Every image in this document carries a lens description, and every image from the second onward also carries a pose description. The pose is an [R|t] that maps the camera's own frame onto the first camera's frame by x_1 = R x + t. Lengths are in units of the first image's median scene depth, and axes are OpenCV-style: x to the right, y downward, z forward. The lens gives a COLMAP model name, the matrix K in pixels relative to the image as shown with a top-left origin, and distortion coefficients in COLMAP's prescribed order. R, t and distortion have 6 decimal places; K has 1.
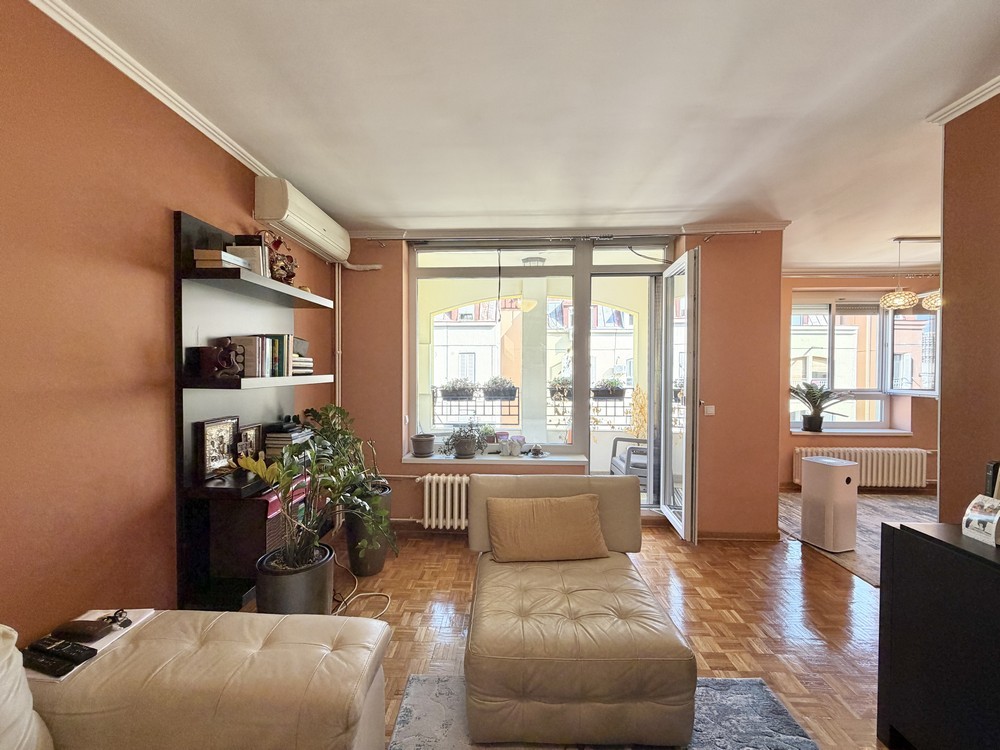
lens RADIAL K [[398.6, 0, 497.9], [0, 398.6, 378.7], [0, 0, 1]] dist [0.002900, 0.000063]
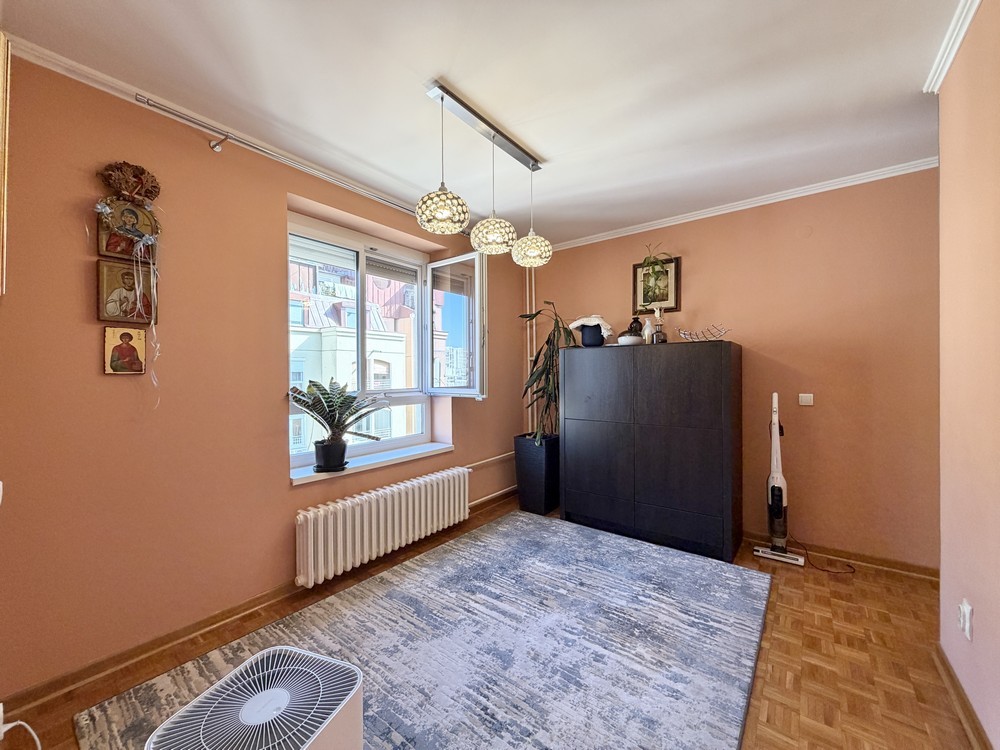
lens RADIAL K [[398.6, 0, 496.9], [0, 398.6, 375.2], [0, 0, 1]] dist [0.002900, 0.000063]
pose [[0.581350, -0.007666, 0.813618, 0.477446], [0.024343, 0.999672, -0.007974, 0.012163], [-0.813290, 0.024442, 0.581345, 0.496387]]
